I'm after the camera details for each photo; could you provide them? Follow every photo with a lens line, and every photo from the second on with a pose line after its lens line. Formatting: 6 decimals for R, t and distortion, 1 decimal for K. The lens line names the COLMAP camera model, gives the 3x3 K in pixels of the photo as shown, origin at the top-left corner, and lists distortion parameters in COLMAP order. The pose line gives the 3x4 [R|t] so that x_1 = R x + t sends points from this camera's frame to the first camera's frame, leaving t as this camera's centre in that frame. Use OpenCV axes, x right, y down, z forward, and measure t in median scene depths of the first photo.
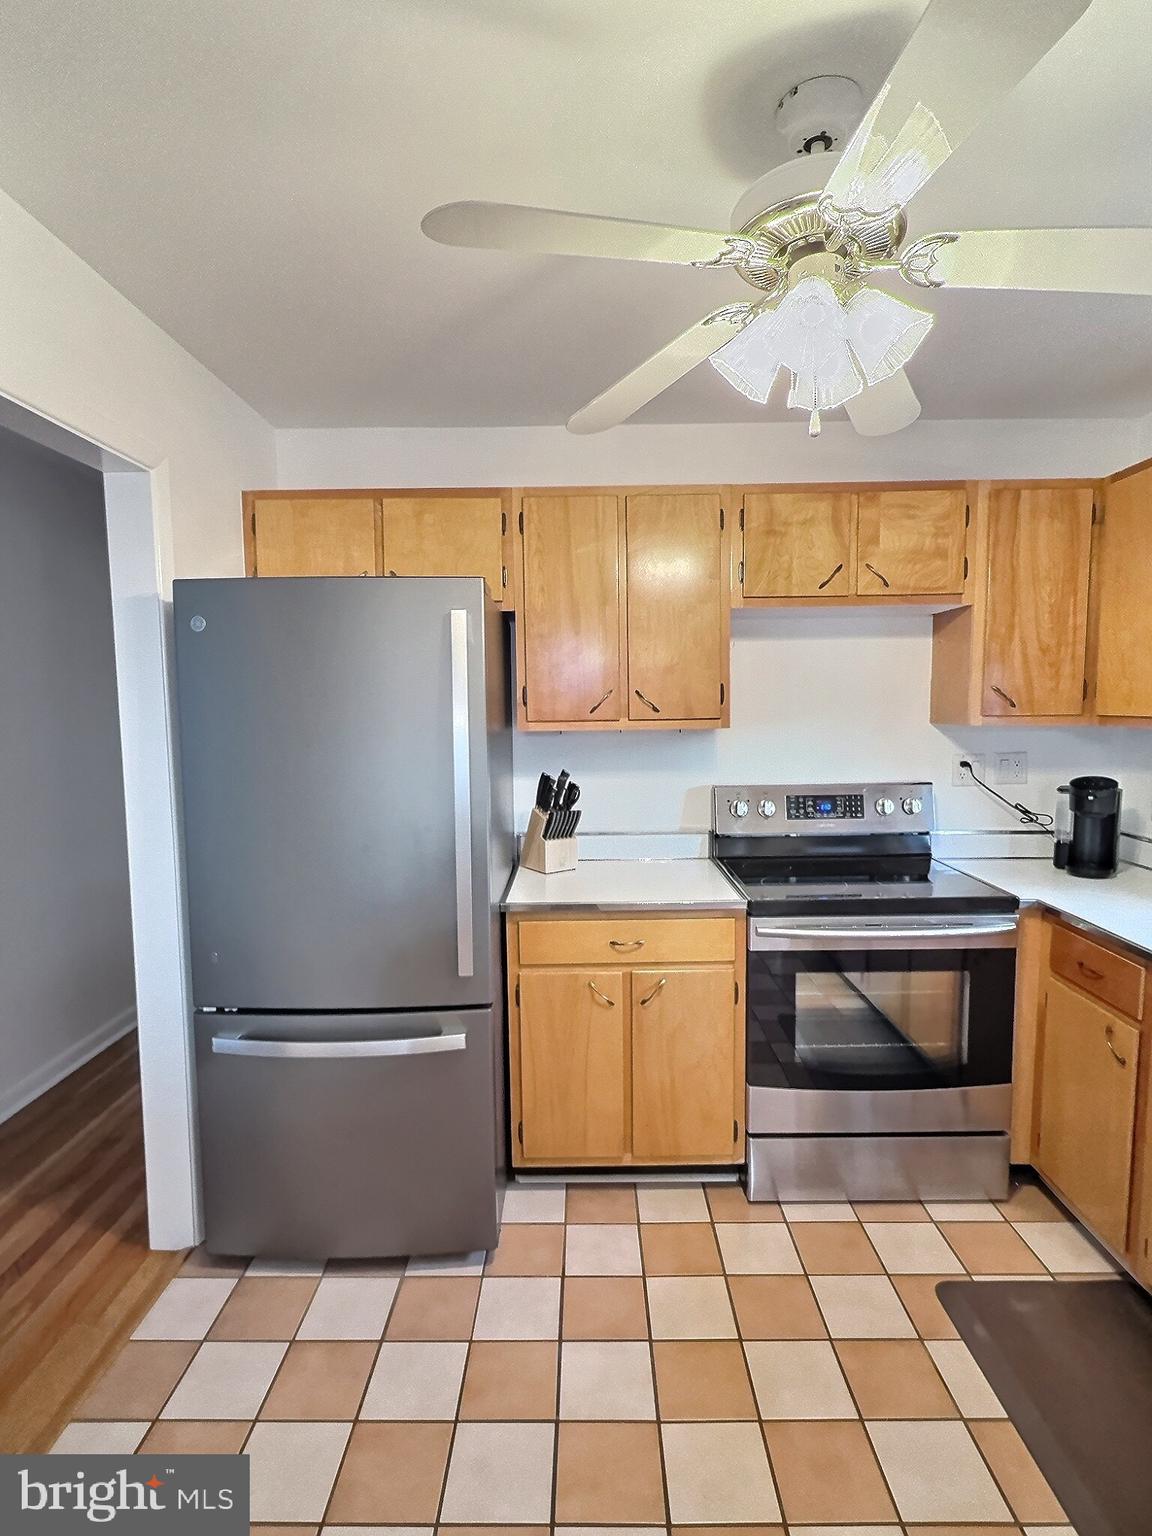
lens RADIAL K [[793.6, 0, 581.0], [0, 793.6, 764.9], [0, 0, 1]] dist [-0.001064, -0.000869]
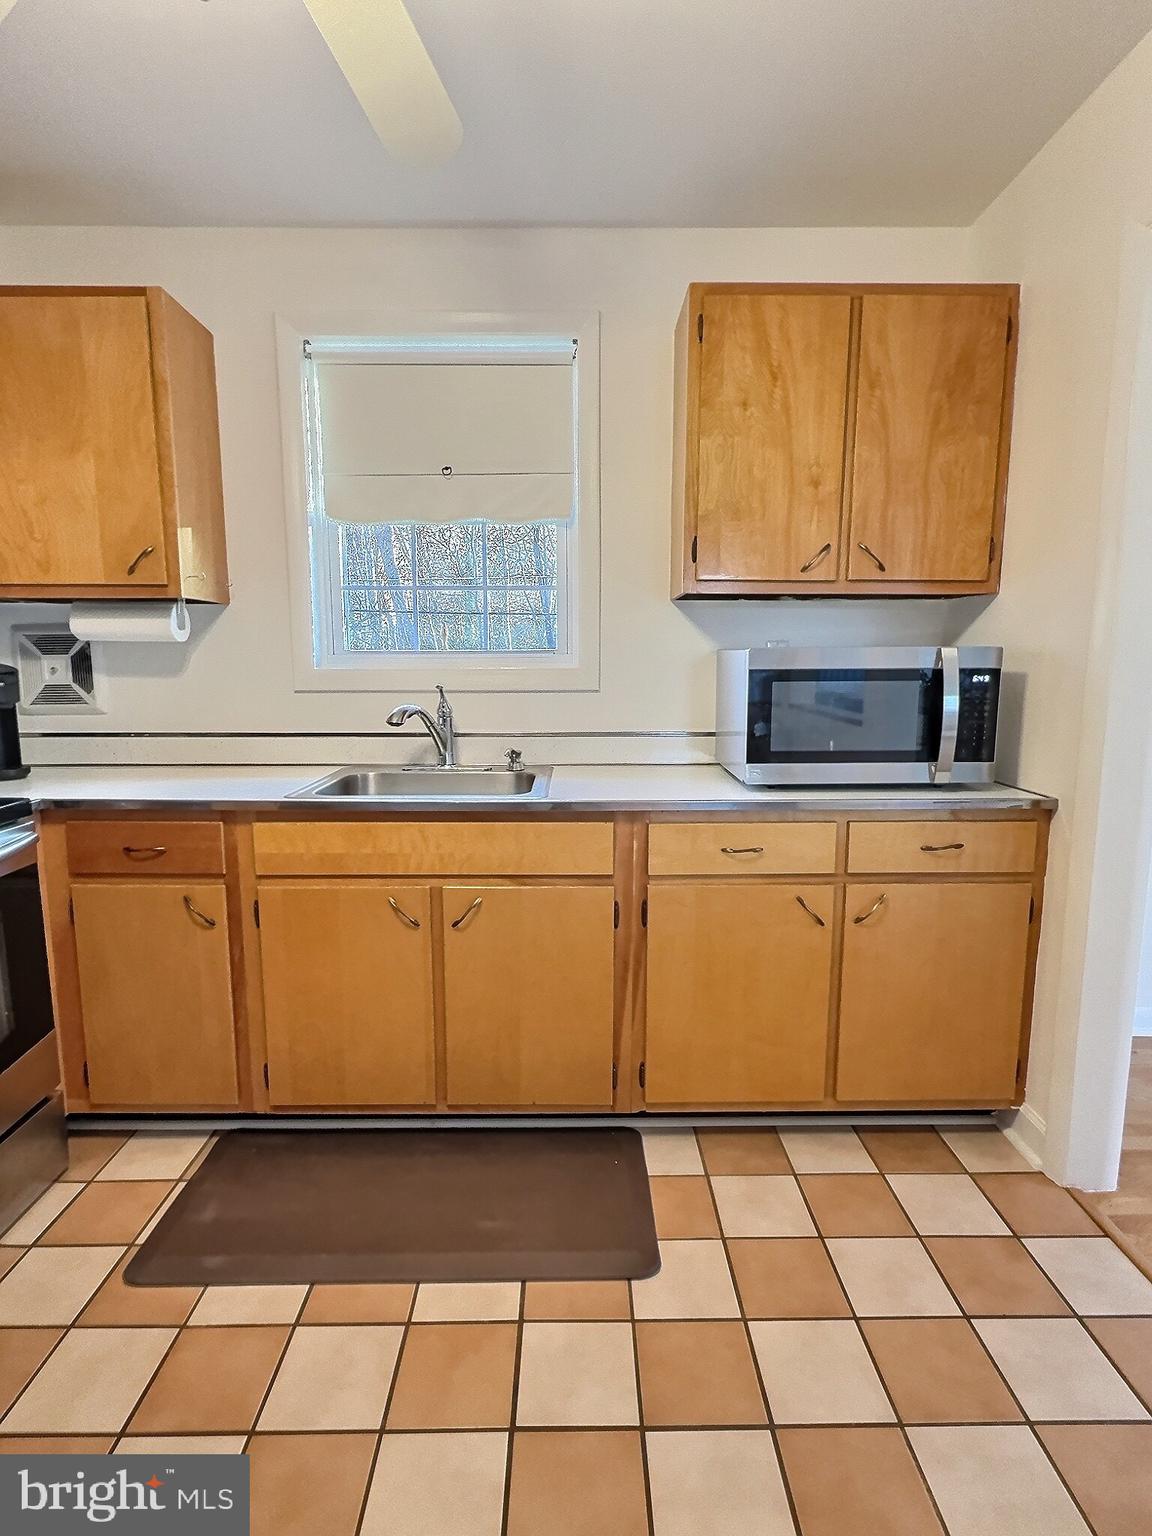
lens RADIAL K [[793.6, 0, 577.8], [0, 793.6, 768.9], [0, 0, 1]] dist [-0.001064, -0.000869]
pose [[-0.014667, -0.134053, 0.990866, -0.220350], [0.083368, 0.987358, 0.134812, 0.070026], [-0.996411, 0.084584, -0.003306, 0.416789]]
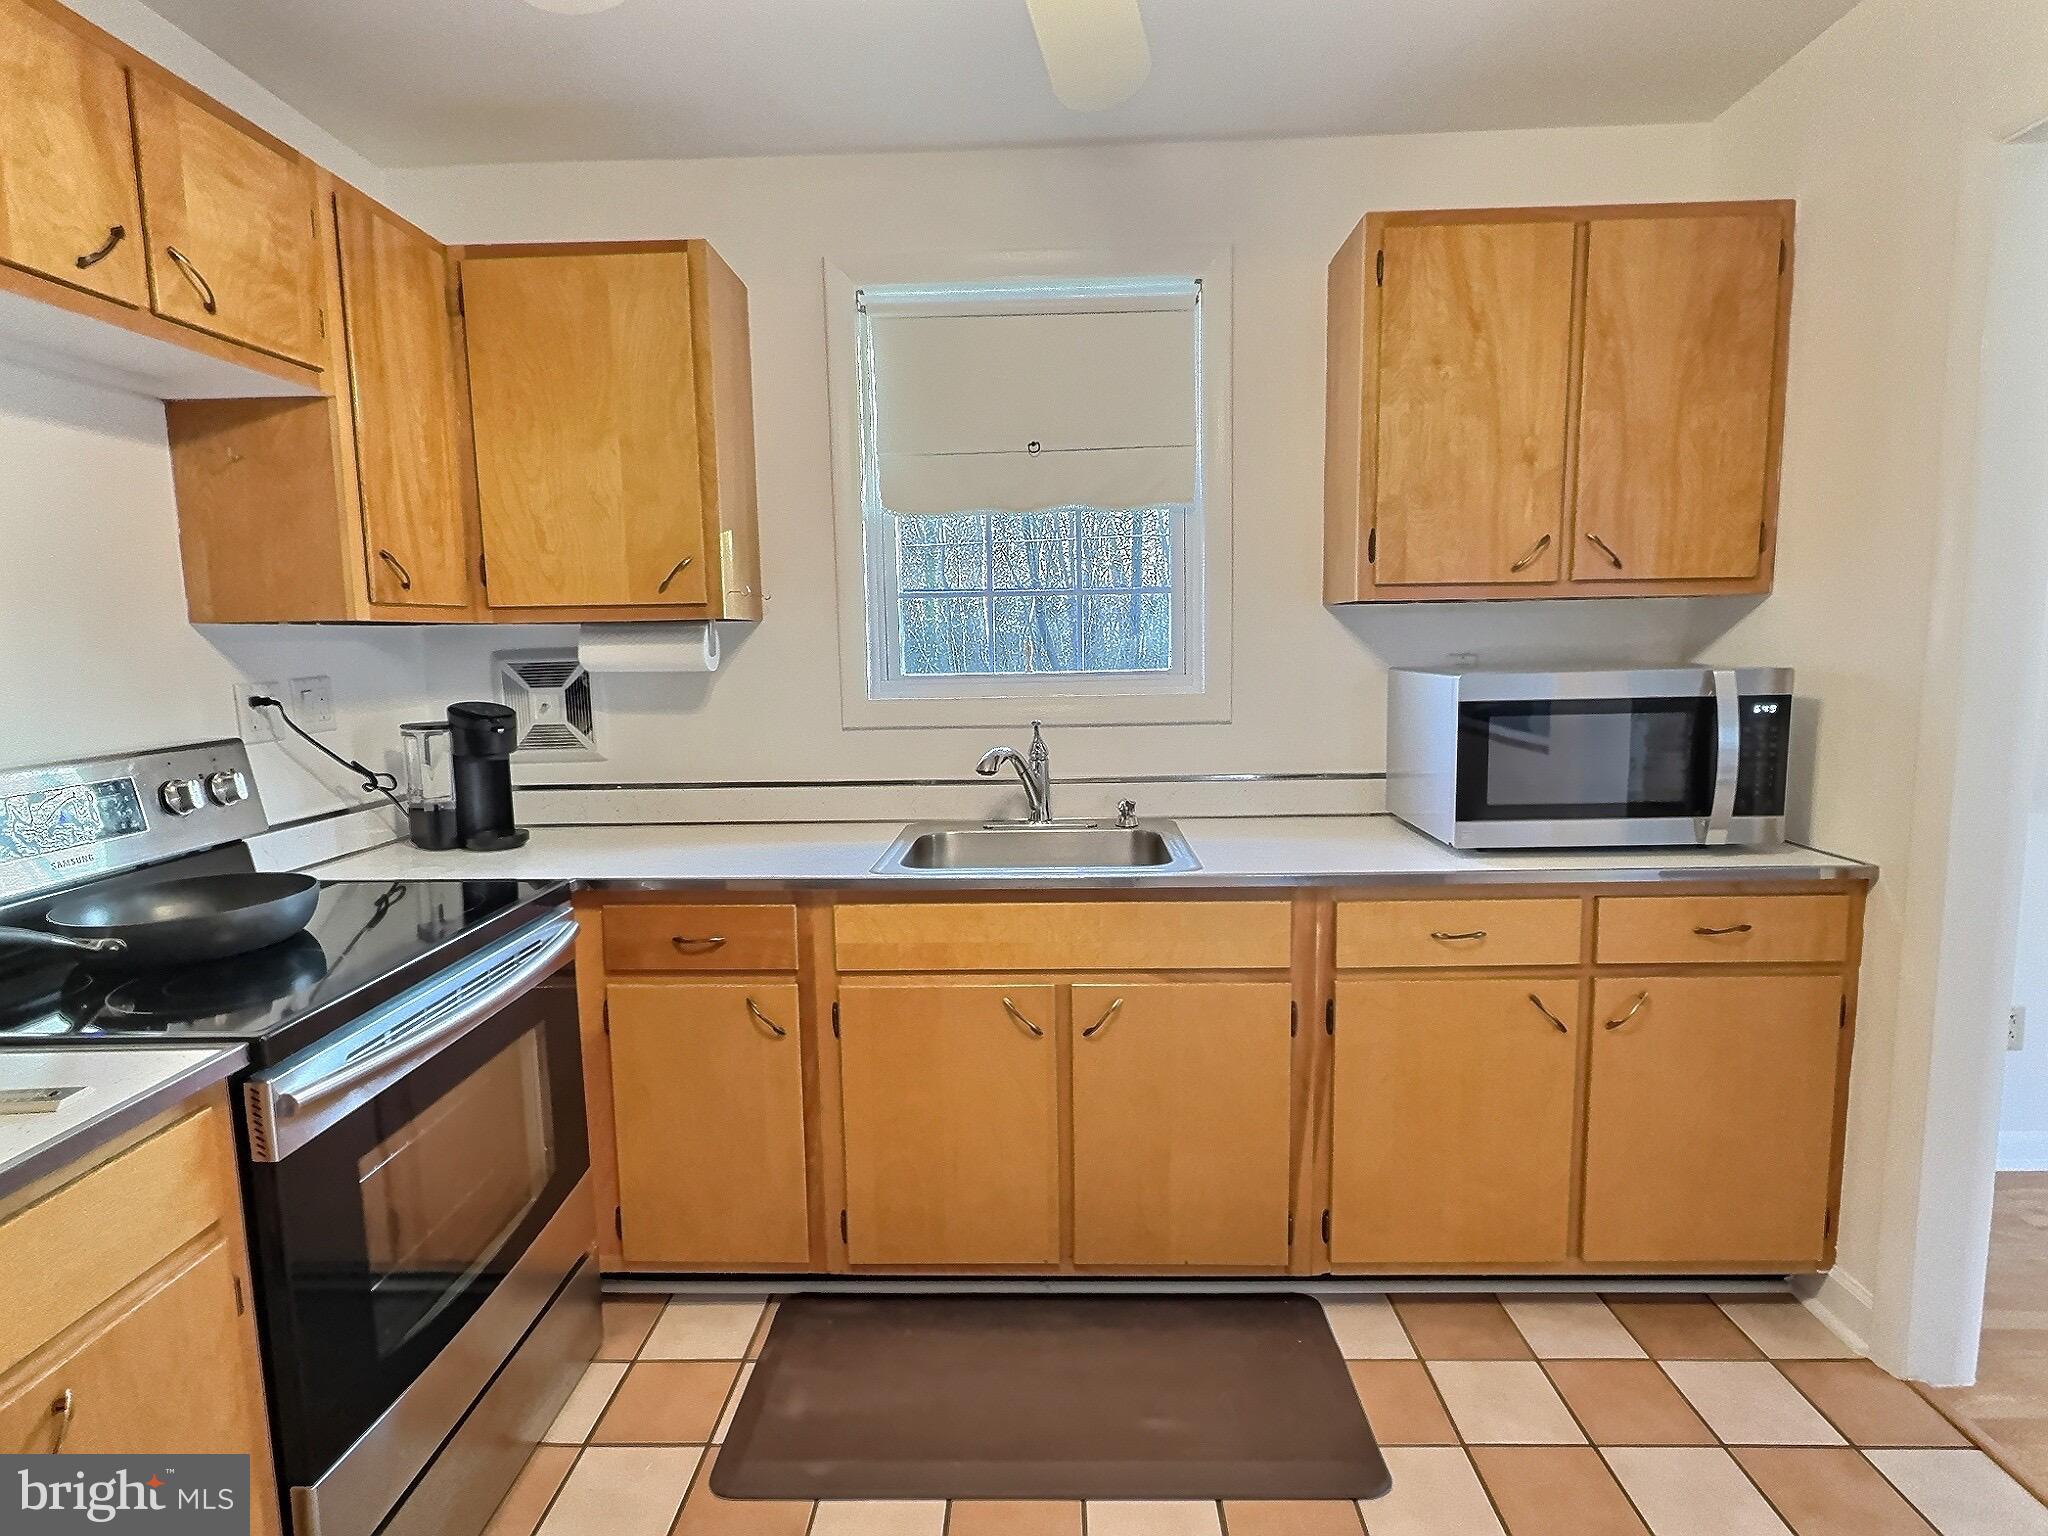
lens RADIAL K [[1058.1, 0, 1025.8], [0, 1058.1, 761.1], [0, 0, 1]] dist [-0.001064, -0.000869]
pose [[0.023087, -0.109303, 0.993740, -0.255079], [0.100690, 0.989205, 0.106465, 0.017284], [-0.994650, 0.097602, 0.033844, 0.546856]]
